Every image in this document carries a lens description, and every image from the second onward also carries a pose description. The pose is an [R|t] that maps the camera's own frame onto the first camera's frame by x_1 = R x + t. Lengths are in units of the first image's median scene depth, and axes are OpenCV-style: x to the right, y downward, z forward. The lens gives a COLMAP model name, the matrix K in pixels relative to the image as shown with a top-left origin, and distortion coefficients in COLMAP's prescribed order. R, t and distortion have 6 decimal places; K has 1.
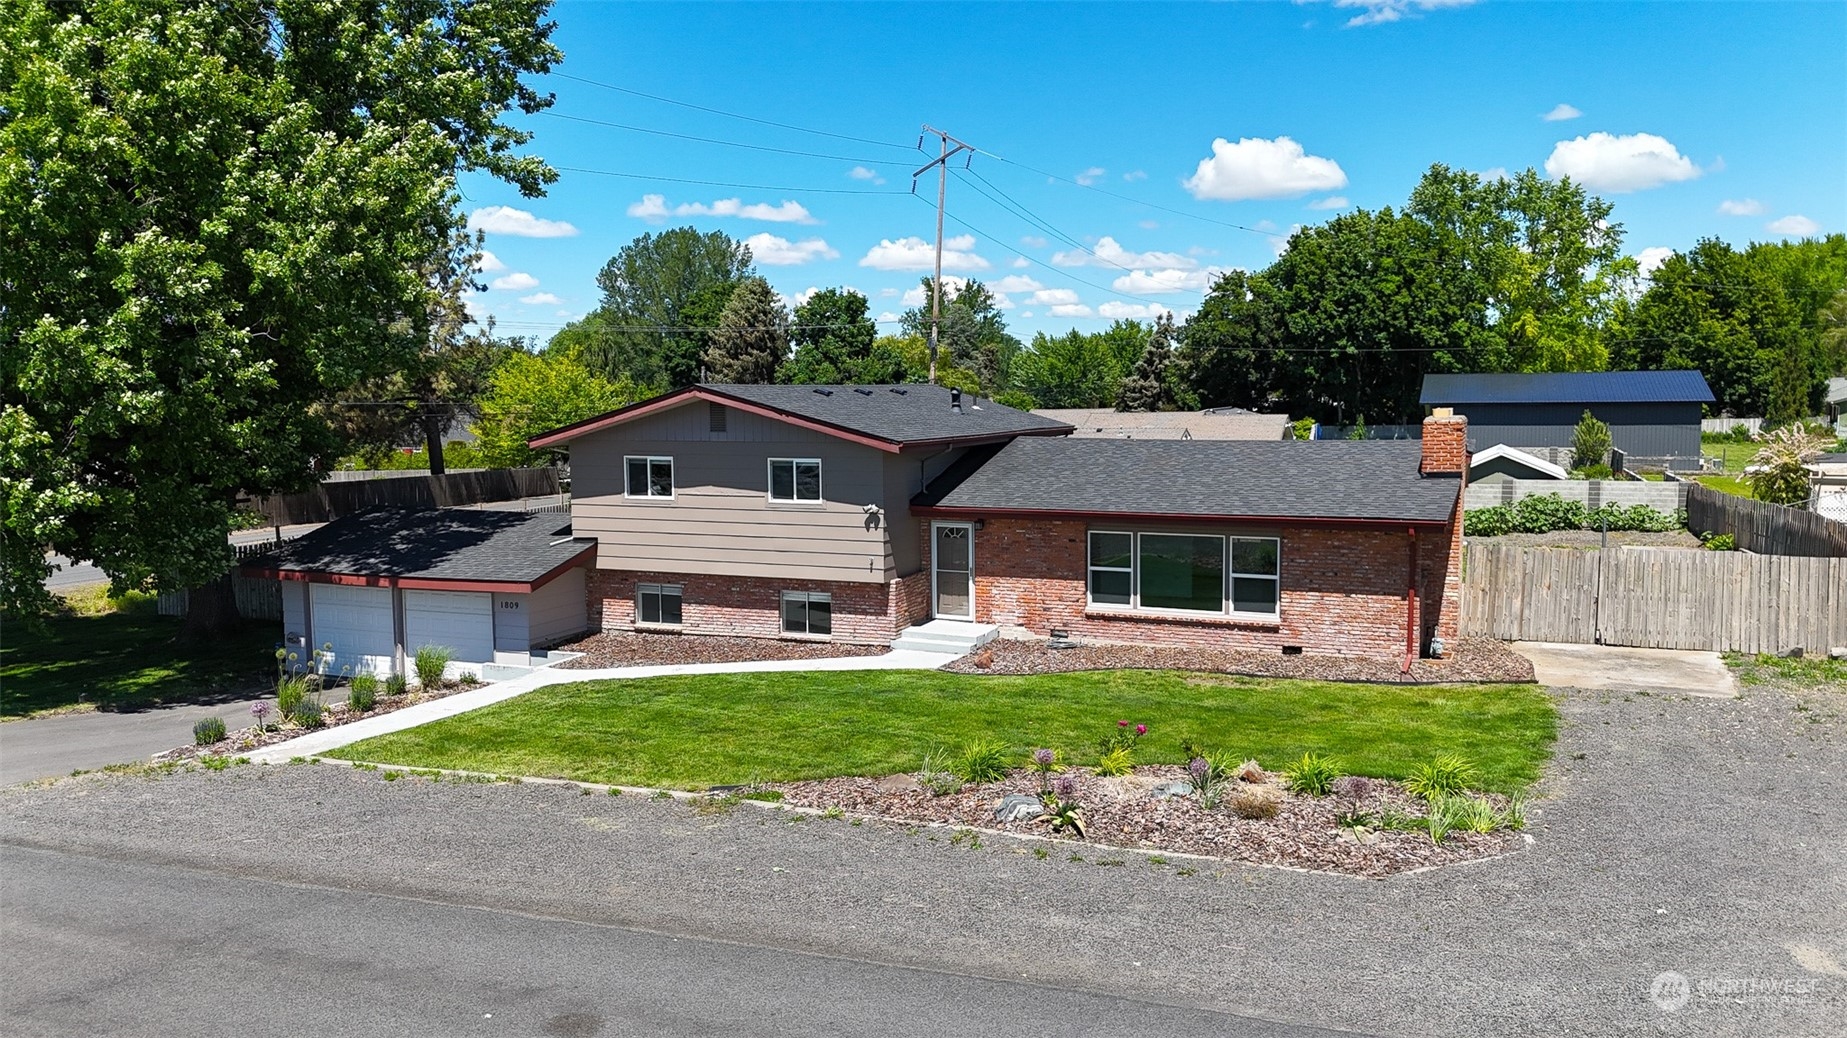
lens RADIAL K [[1344.1, 0, 923.5], [0, 1344.1, 519.0], [0, 0, 1]] dist [0.104682, -0.114231]
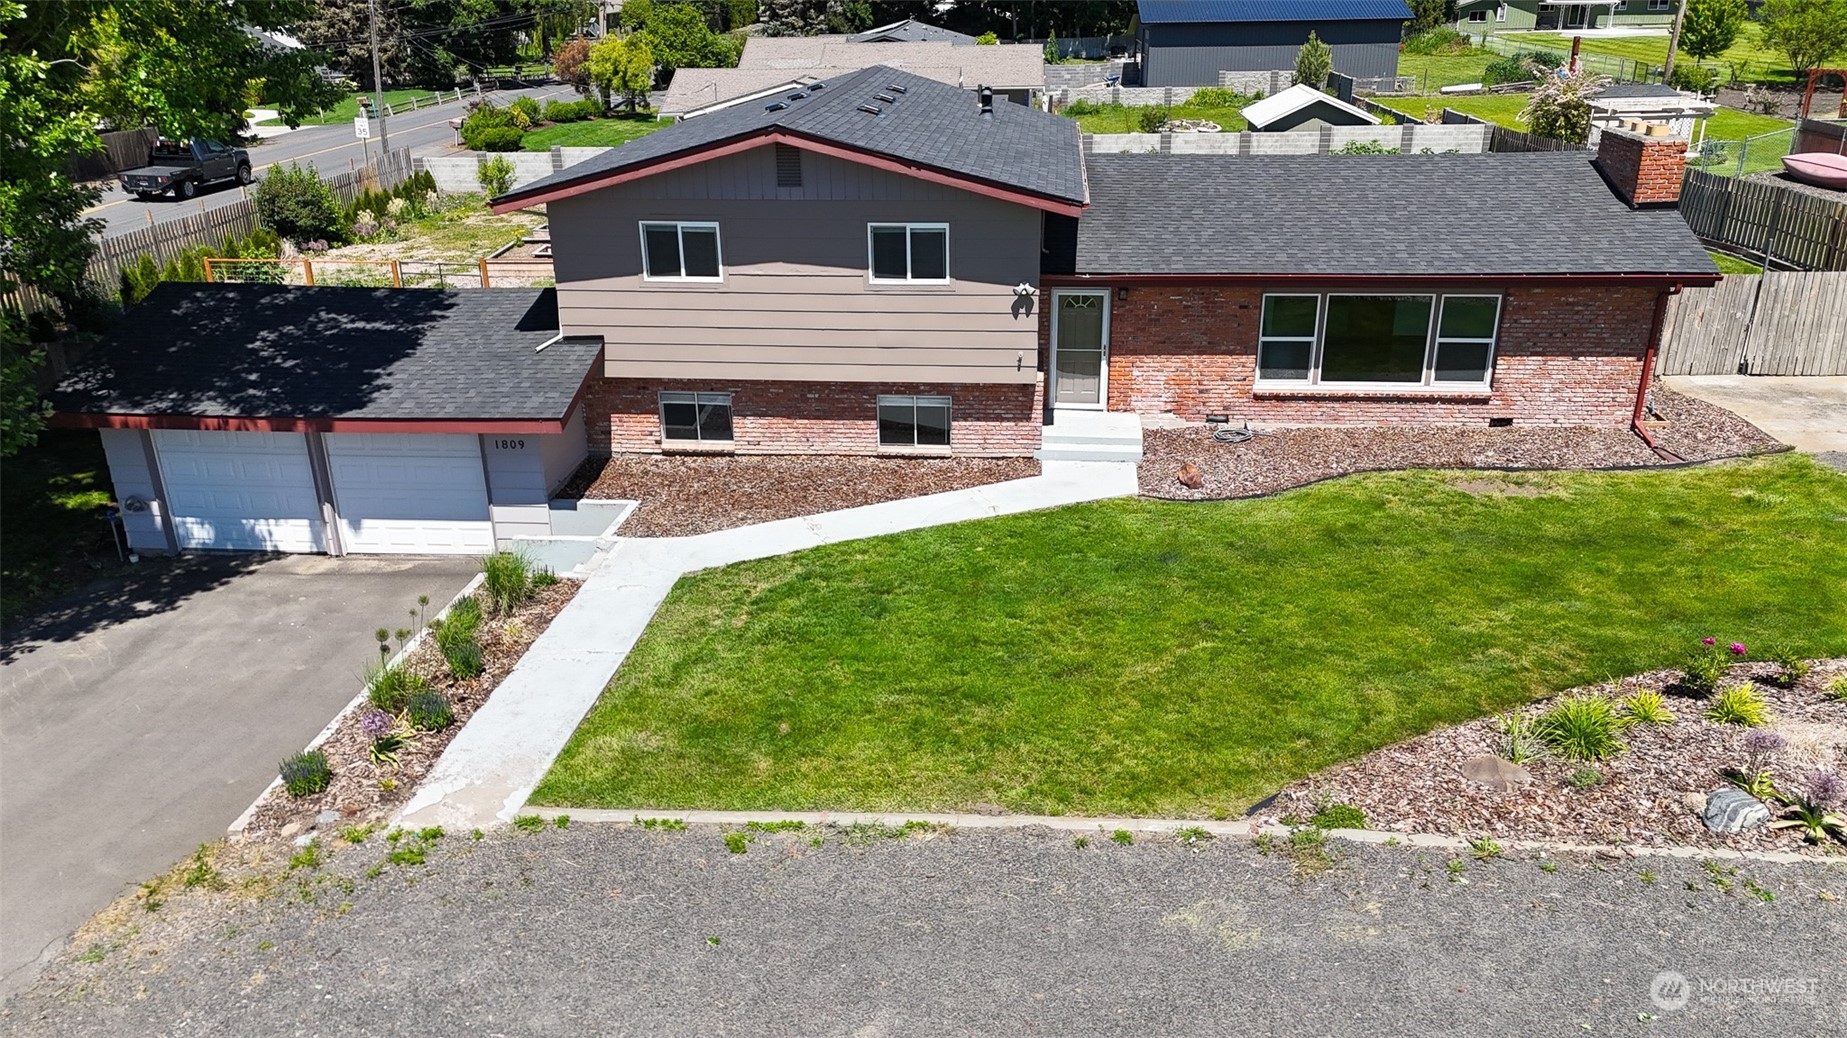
lens RADIAL K [[1344.1, 0, 923.5], [0, 1344.1, 519.0], [0, 0, 1]] dist [0.104682, -0.114231]
pose [[0.950050, -0.120097, 0.288066, -0.324073], [0.034085, 0.957403, 0.286735, -0.102717], [-0.310232, -0.262594, 0.913674, 0.276885]]
